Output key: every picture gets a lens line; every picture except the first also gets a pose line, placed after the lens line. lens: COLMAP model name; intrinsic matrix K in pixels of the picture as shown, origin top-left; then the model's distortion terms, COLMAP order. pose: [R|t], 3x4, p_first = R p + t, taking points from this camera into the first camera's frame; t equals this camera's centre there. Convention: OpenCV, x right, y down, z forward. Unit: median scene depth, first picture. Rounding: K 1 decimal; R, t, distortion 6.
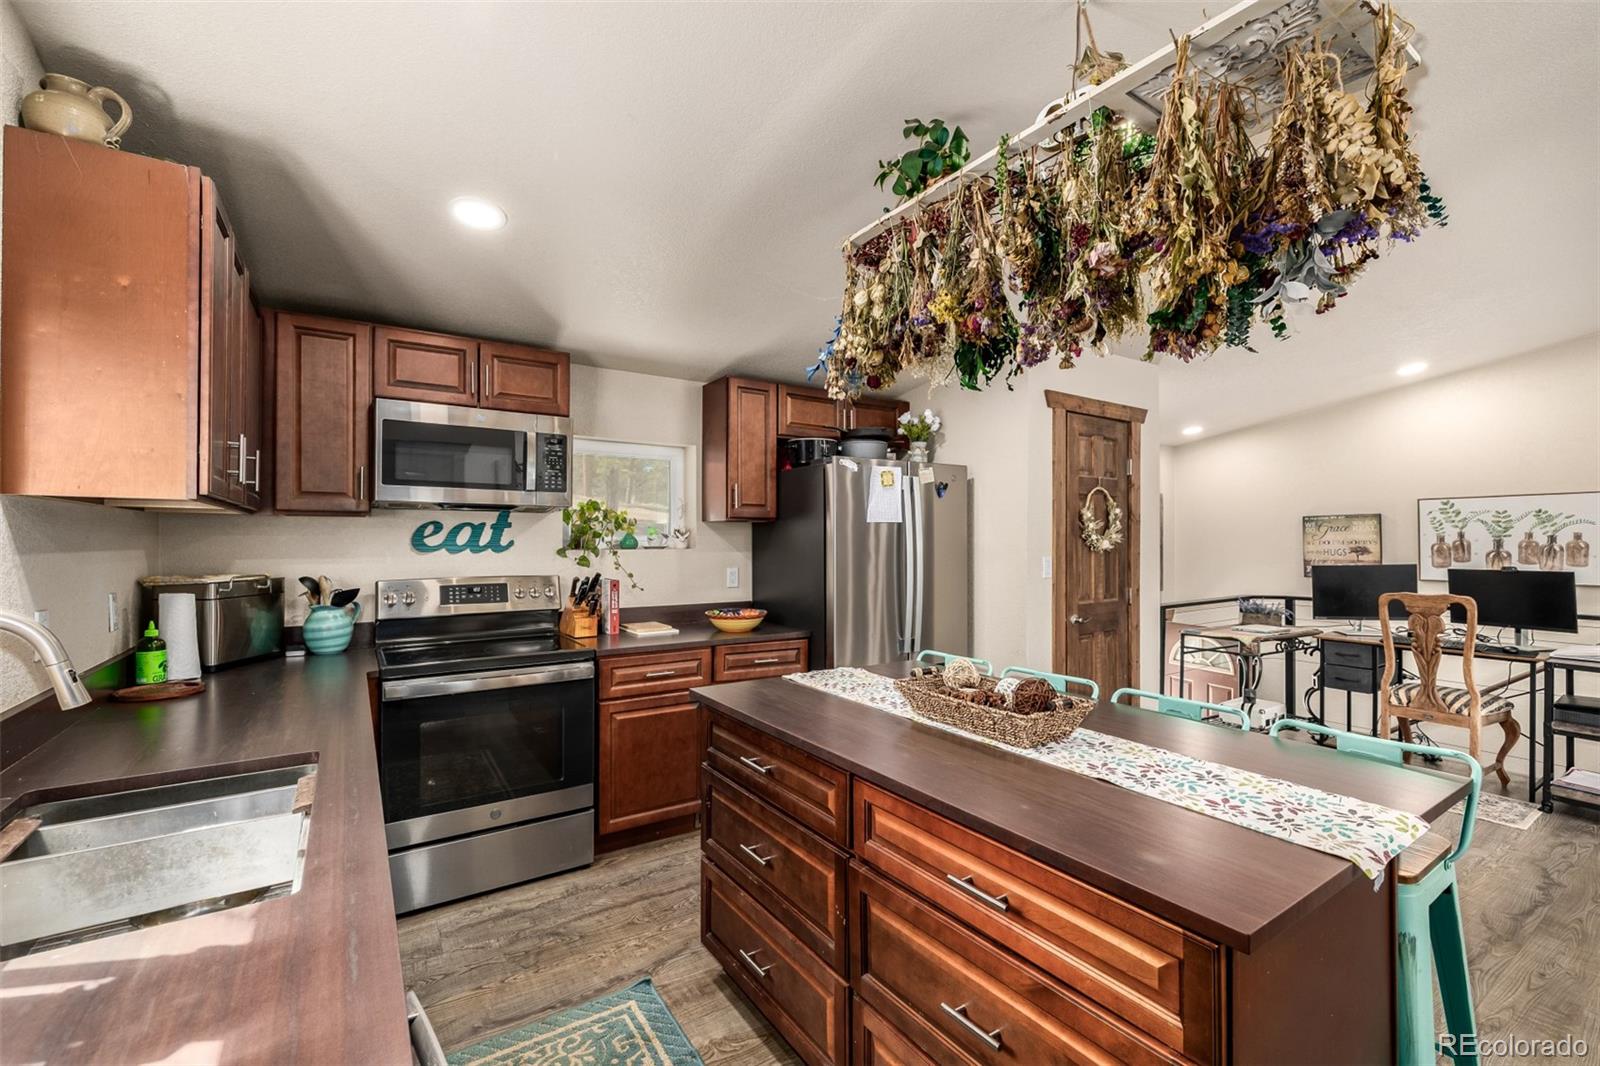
lens RADIAL K [[670.2, 0, 802.2], [0, 670.2, 539.5], [0, 0, 1]] dist [0.001797, -0.000441]
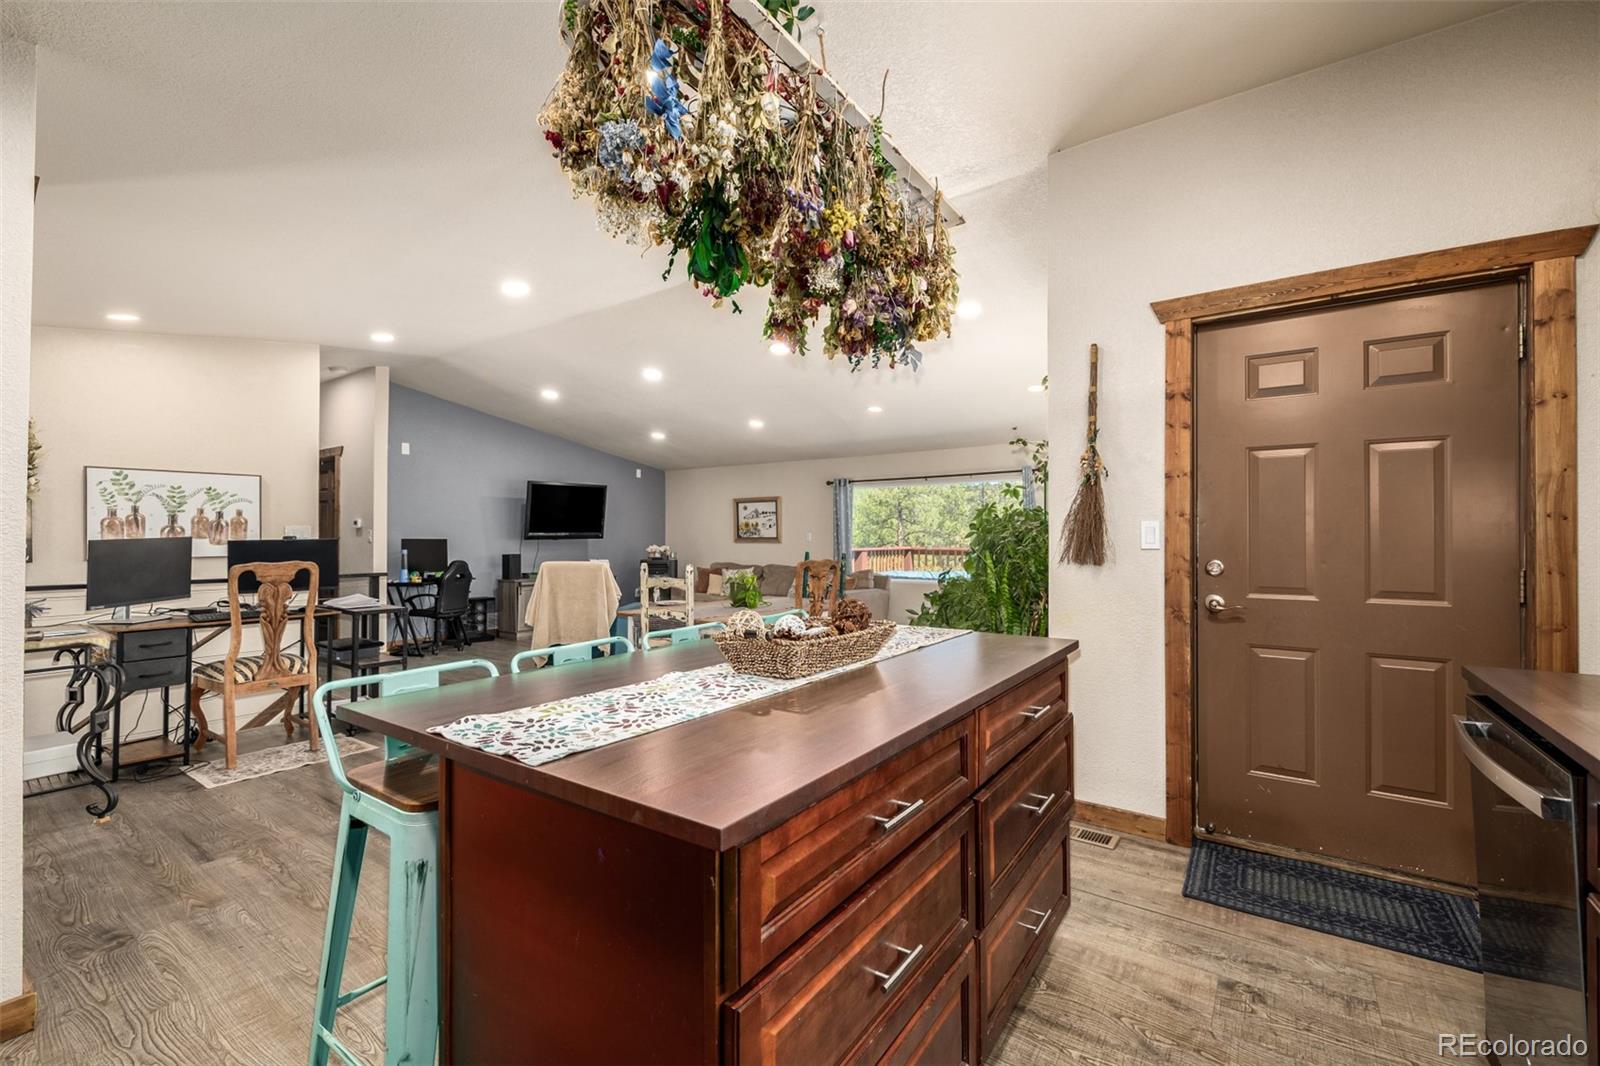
lens RADIAL K [[670.2, 0, 803.8], [0, 670.2, 532.2], [0, 0, 1]] dist [0.001797, -0.000441]
pose [[-0.373538, 0.007807, 0.927582, -0.313476], [0.003601, 0.999969, -0.006966, 0.048698], [-0.927608, 0.000739, -0.373554, 0.673888]]
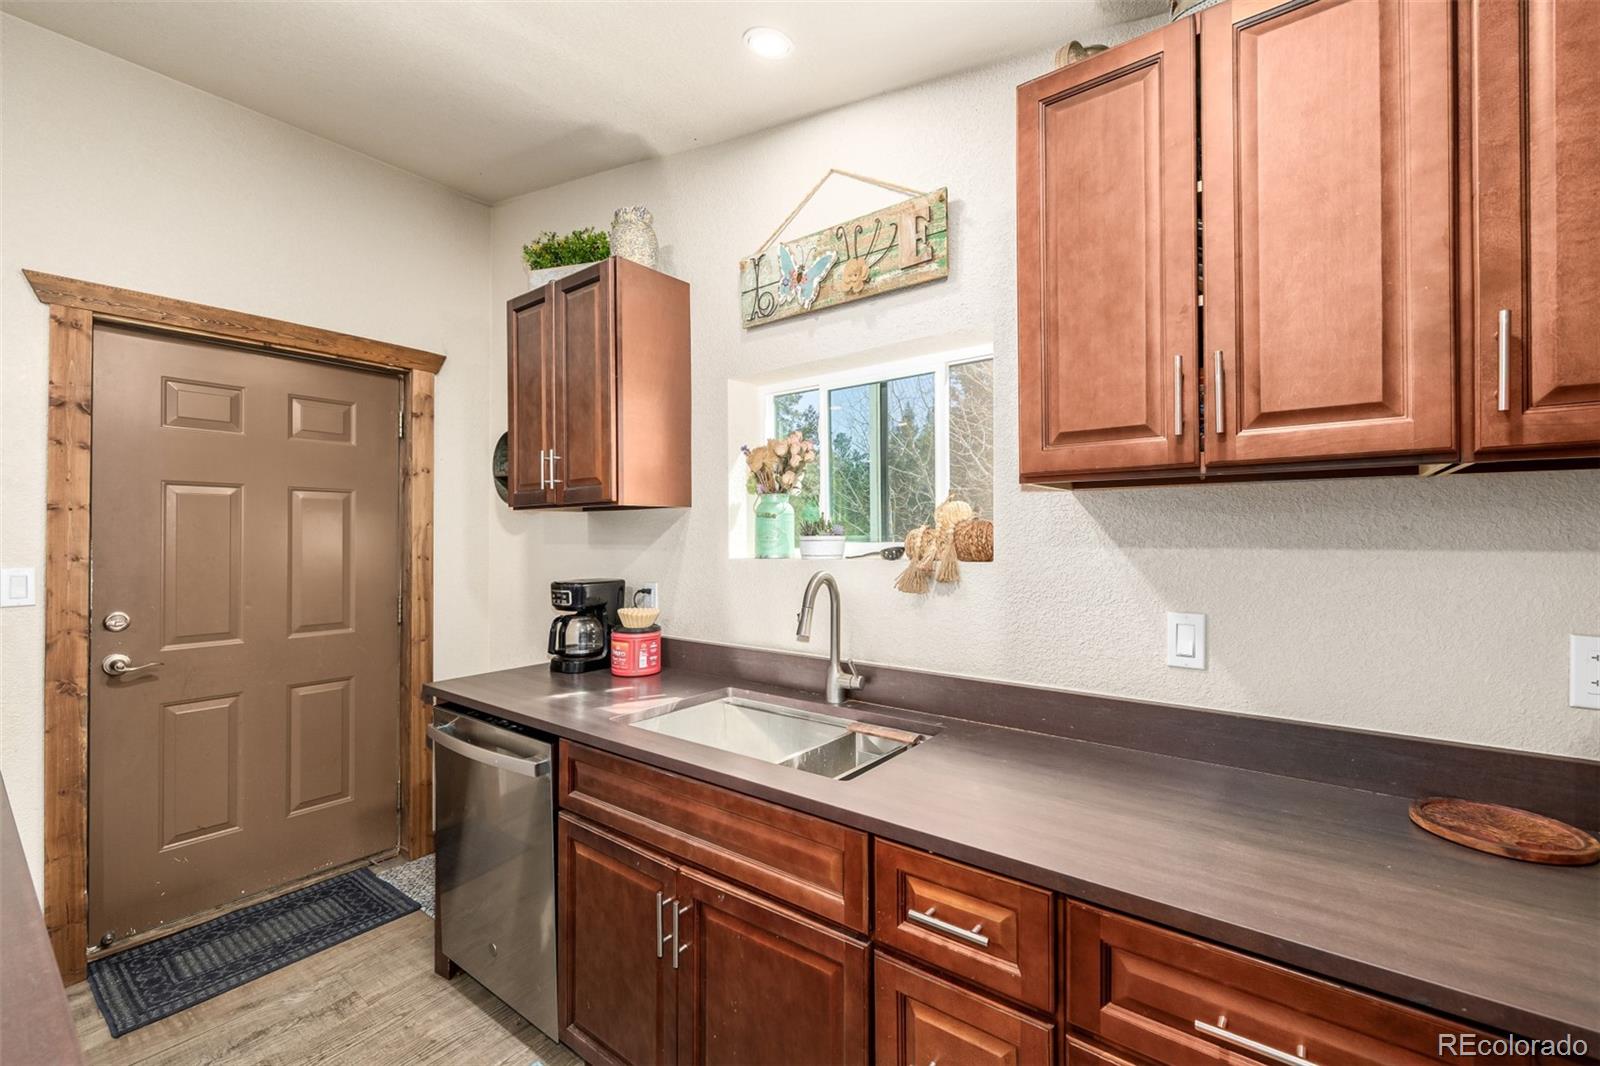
lens RADIAL K [[670.2, 0, 810.9], [0, 670.2, 534.0], [0, 0, 1]] dist [0.001797, -0.000441]
pose [[-0.944234, -0.000902, -0.329273, -0.181642], [-0.000273, 0.999998, -0.001958, 0.002496], [0.329274, -0.001759, -0.944233, 0.770053]]
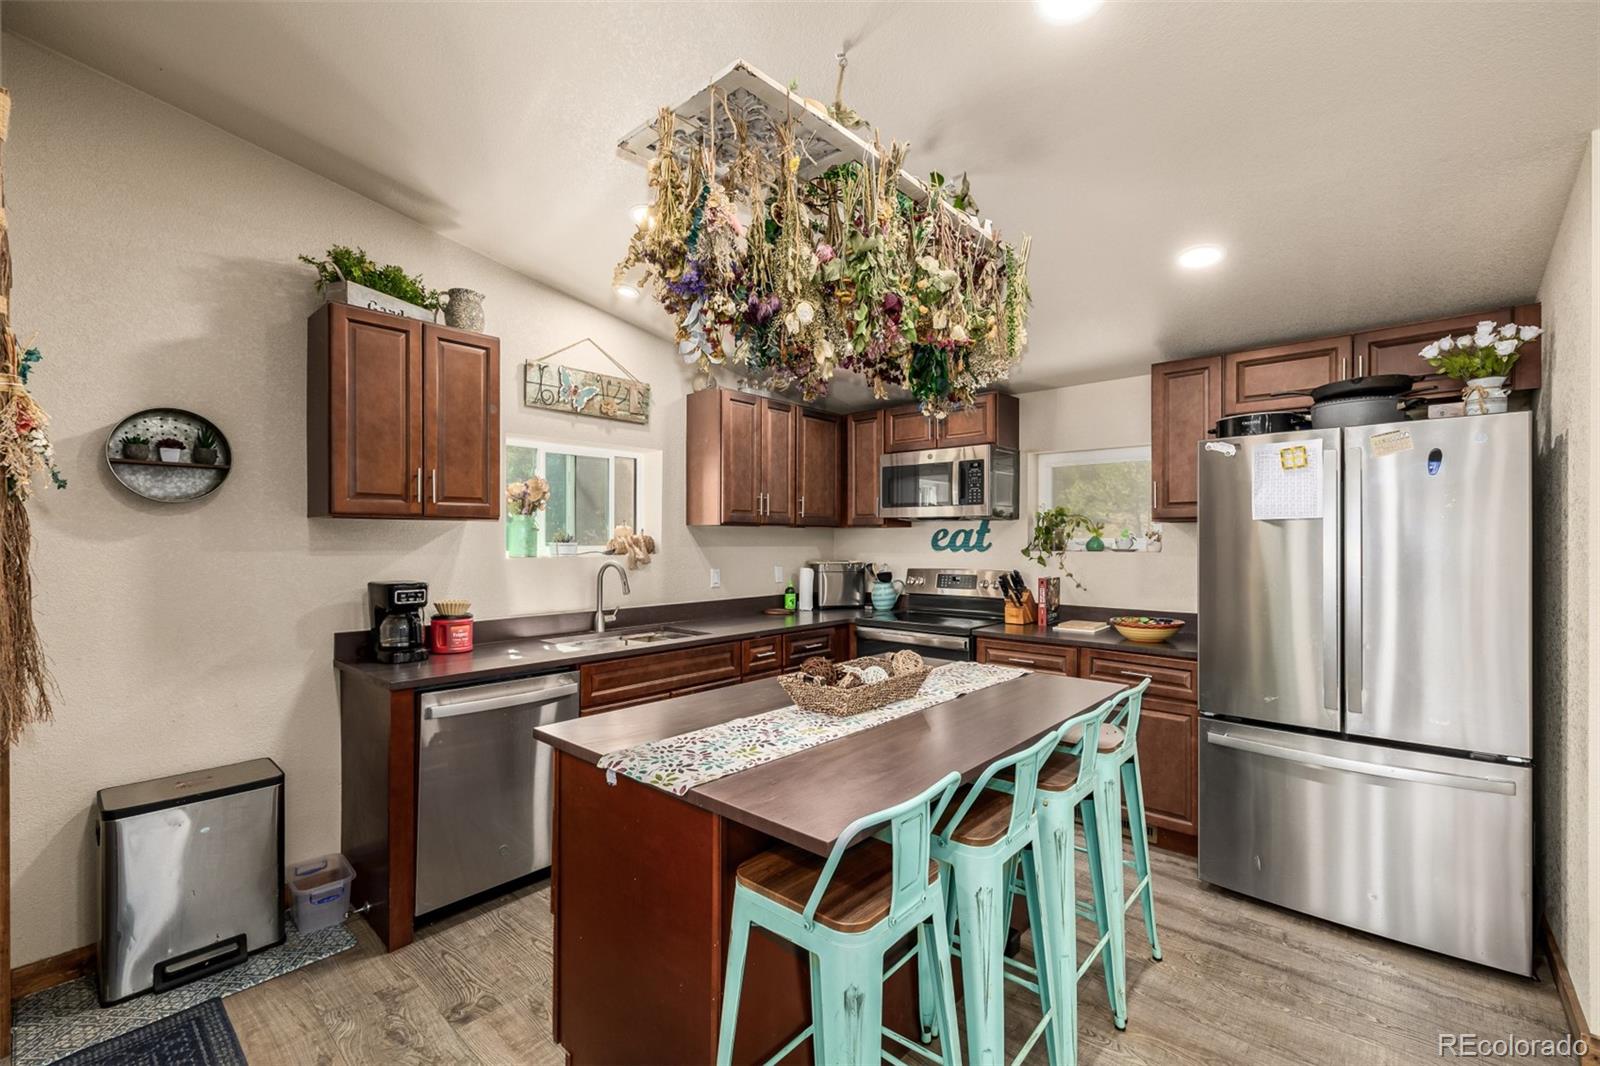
lens RADIAL K [[670.2, 0, 797.3], [0, 670.2, 545.8], [0, 0, 1]] dist [0.001797, -0.000441]
pose [[0.256562, 0.006251, -0.966508, 0.670086], [-0.002659, 0.999980, 0.005762, 0.001074], [0.966524, 0.001092, 0.256573, 0.292836]]
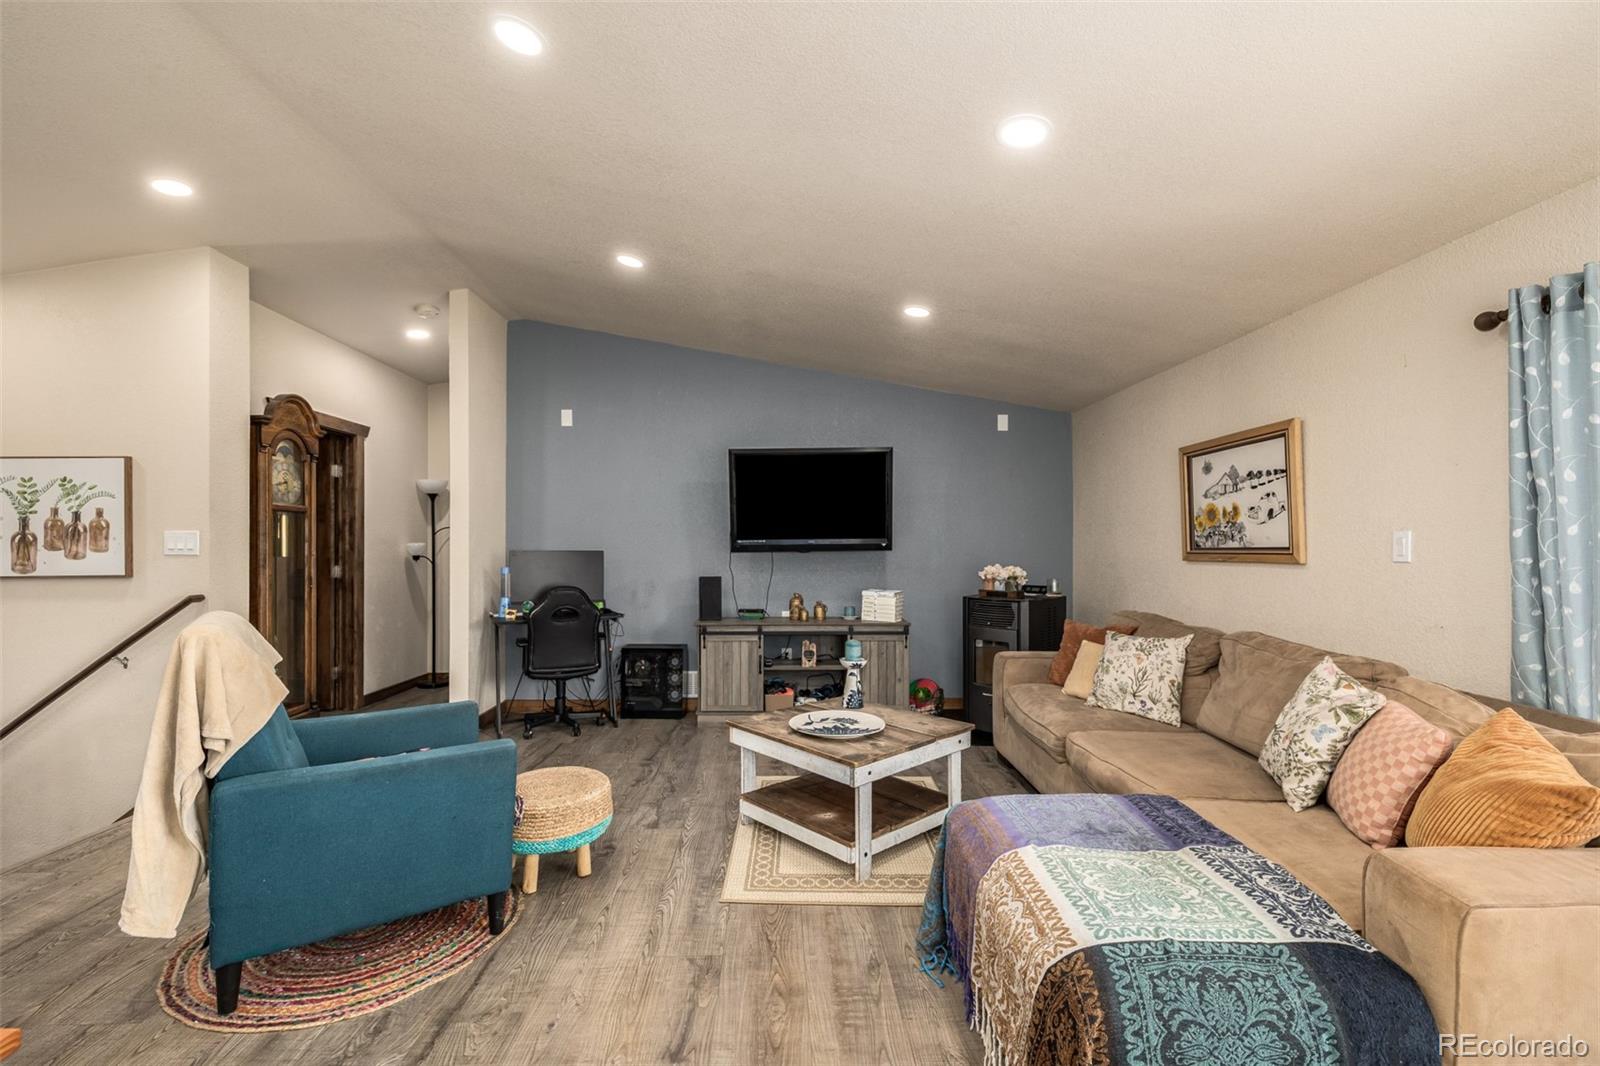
lens RADIAL K [[670.2, 0, 814.8], [0, 670.2, 539.9], [0, 0, 1]] dist [0.001797, -0.000441]
pose [[0.512476, 0.011995, 0.858618, 1.141291], [0.003580, 0.999864, -0.016105, 0.052261], [-0.858694, 0.011327, 0.512364, -0.134623]]
